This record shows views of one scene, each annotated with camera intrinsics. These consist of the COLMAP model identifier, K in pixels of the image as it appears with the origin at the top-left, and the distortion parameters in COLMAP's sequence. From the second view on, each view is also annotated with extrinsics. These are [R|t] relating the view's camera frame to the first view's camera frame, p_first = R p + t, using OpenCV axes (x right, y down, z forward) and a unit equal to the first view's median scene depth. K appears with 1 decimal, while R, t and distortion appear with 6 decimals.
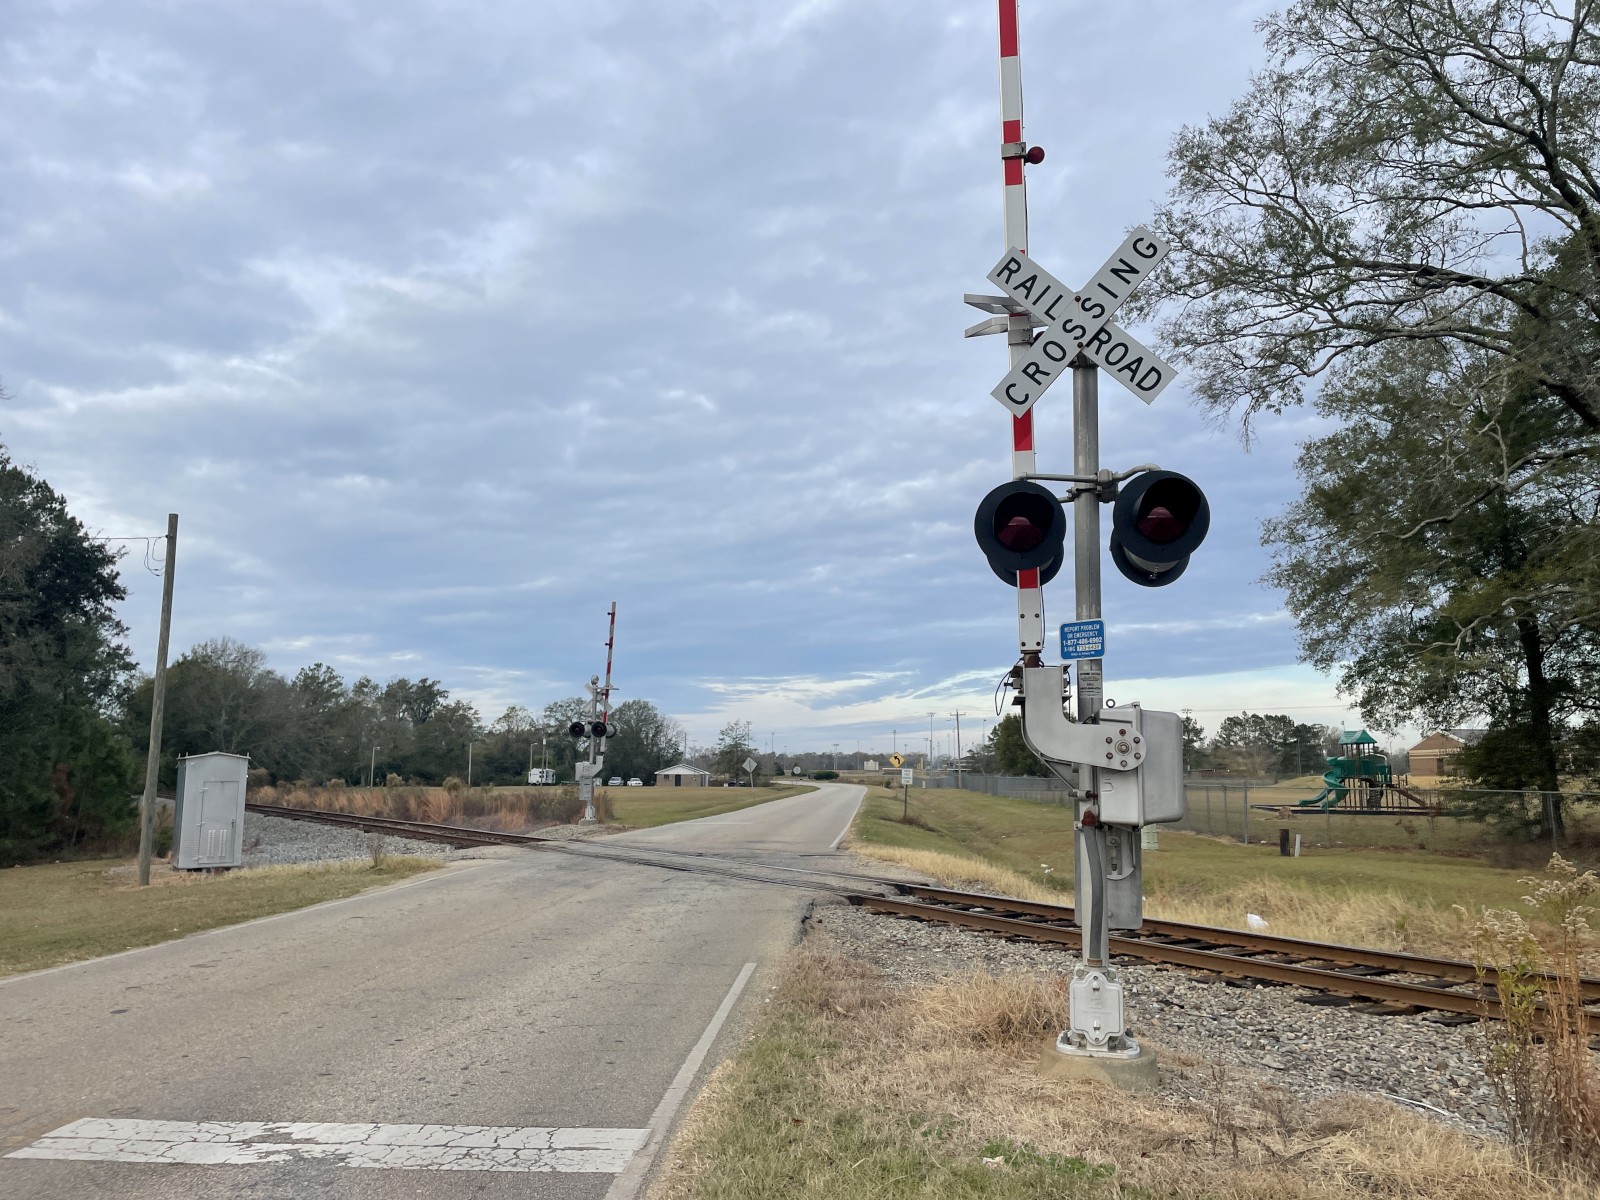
lens RADIAL K [[1182.2, 0, 808.6], [0, 1182.2, 603.8], [0, 0, 1]] dist [0.089557, -0.113703]
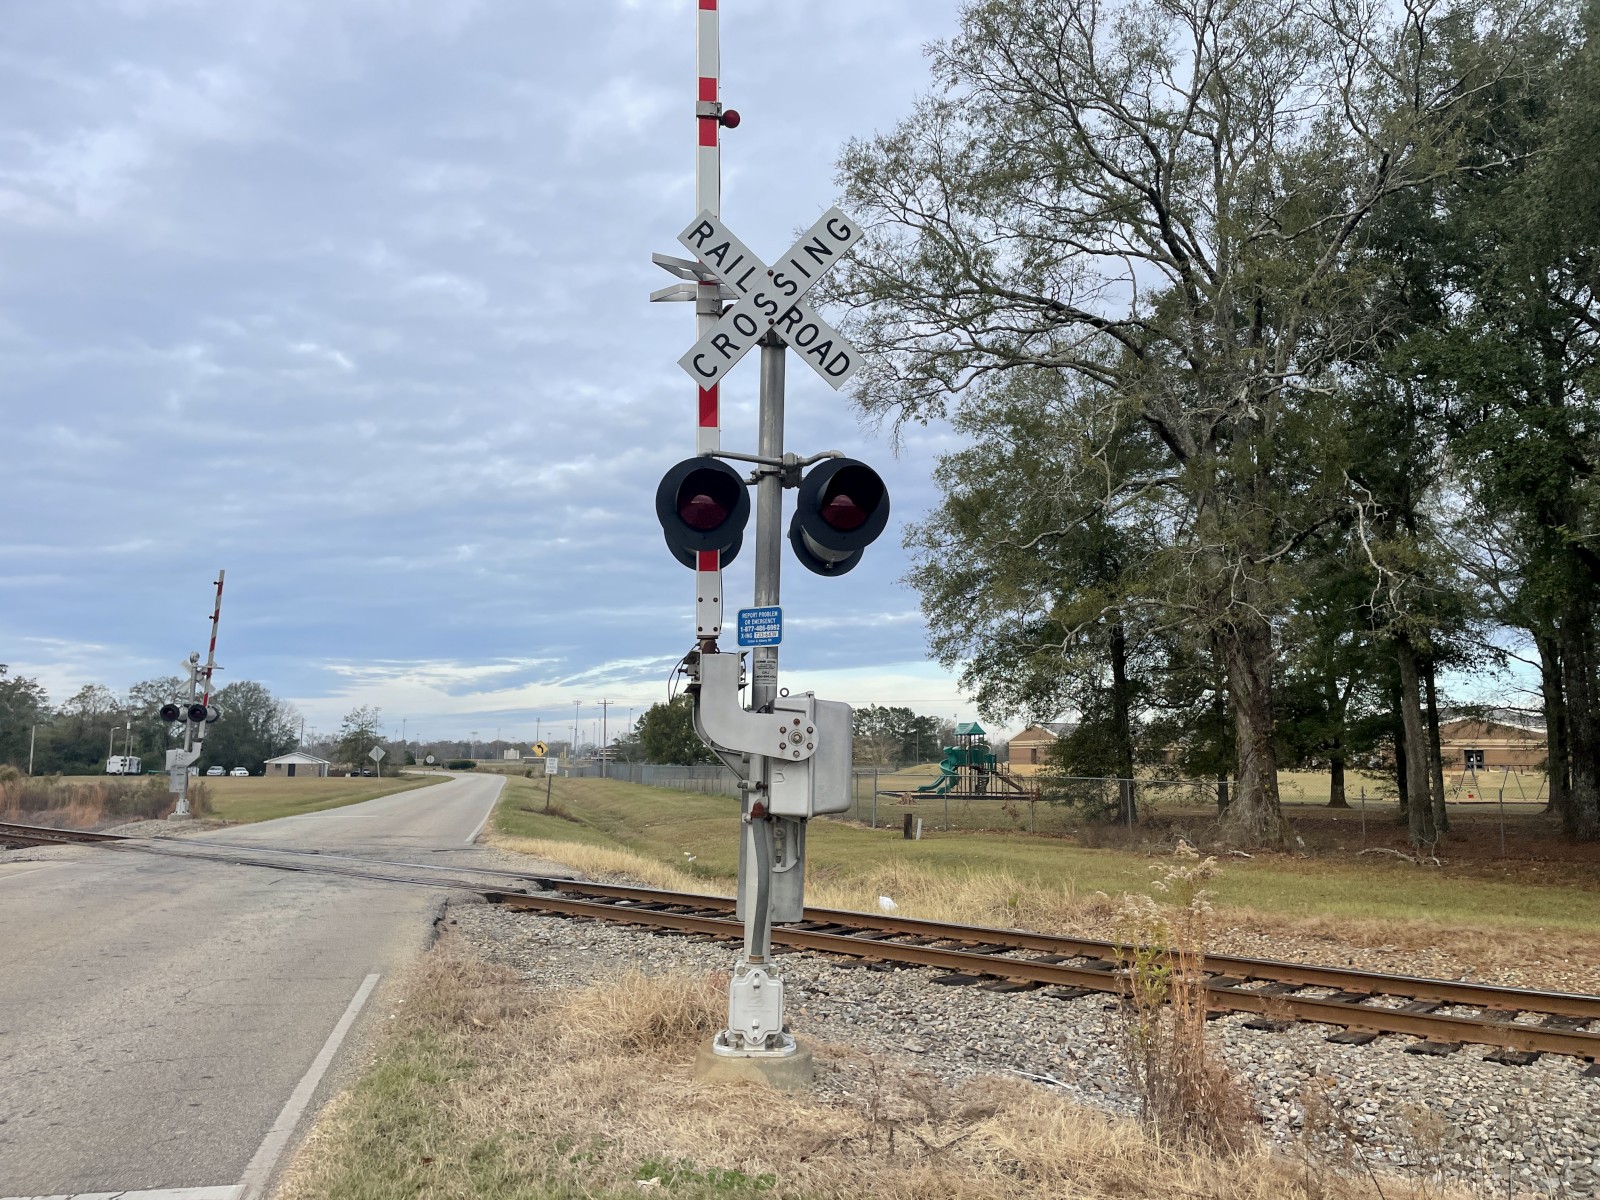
lens RADIAL K [[1182.2, 0, 808.6], [0, 1182.2, 603.8], [0, 0, 1]] dist [0.089557, -0.113703]
pose [[0.956667, 0.042861, 0.288012, -0.001884], [-0.045539, 0.998959, 0.002601, 0.001339], [-0.287601, -0.015604, 0.957623, 0.011566]]
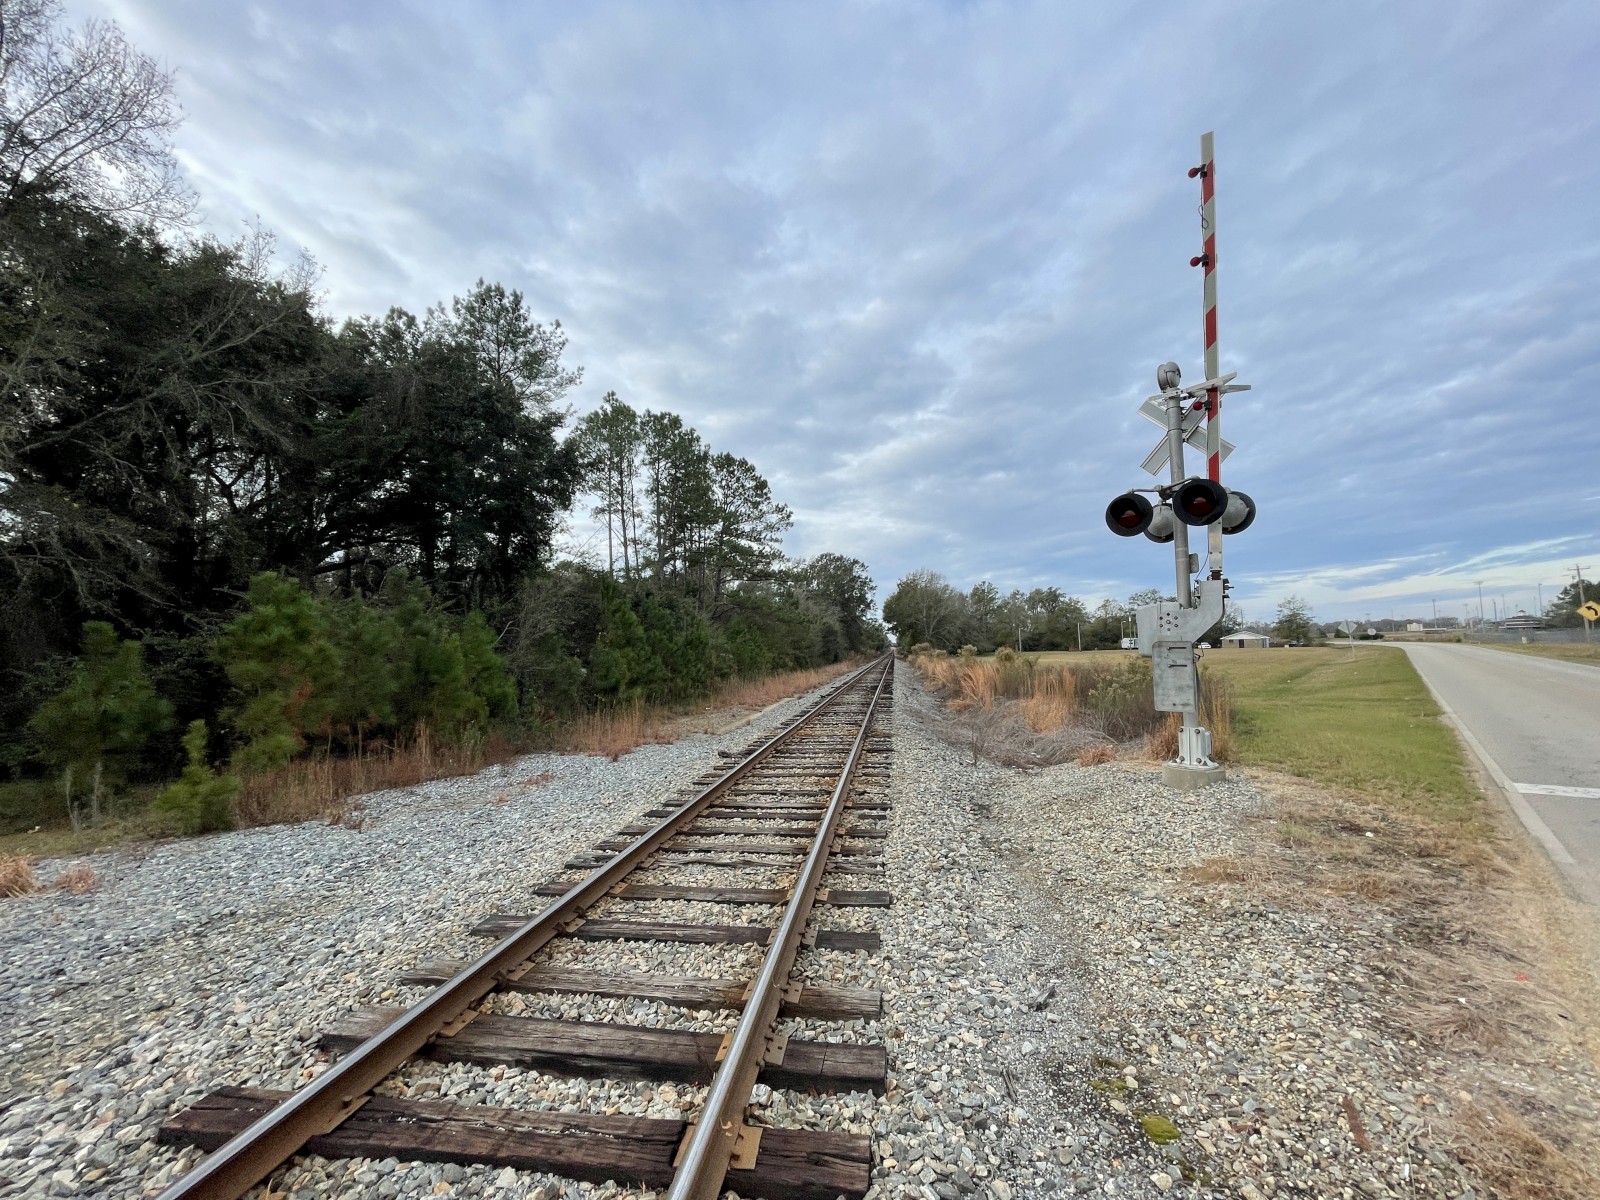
lens RADIAL K [[653.2, 0, 809.7], [0, 653.2, 599.8], [0, 0, 1]] dist [-0.000994, -0.000202]
pose [[0.778491, -0.072335, -0.623474, -0.078580], [0.118306, 0.992443, 0.032578, 0.058726], [0.616406, -0.099122, 0.781165, 0.416192]]
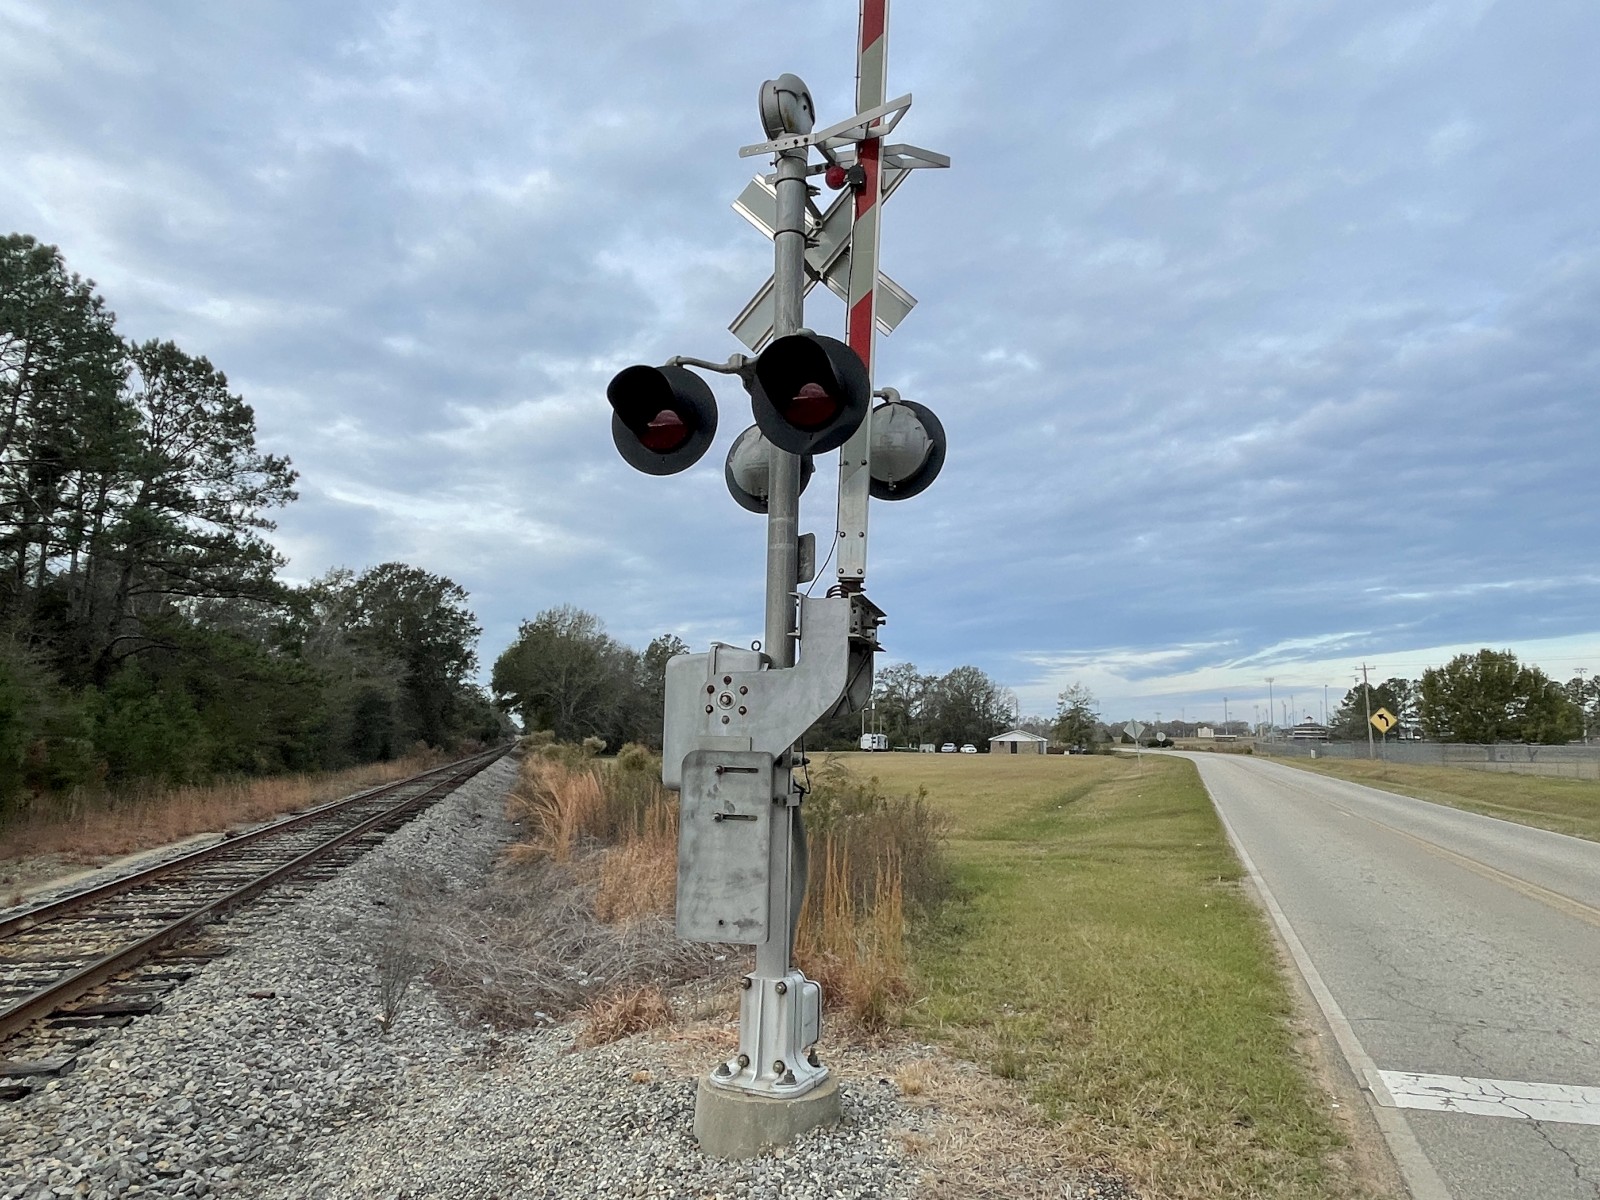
lens RADIAL K [[1039.3, 0, 822.8], [0, 1039.3, 590.2], [0, 0, 1]] dist [-0.005023, -0.001803]
pose [[0.961253, -0.035771, -0.273335, -0.075829], [0.035658, 0.999350, -0.005384, 0.067302], [0.273350, -0.004571, 0.961904, 0.480991]]
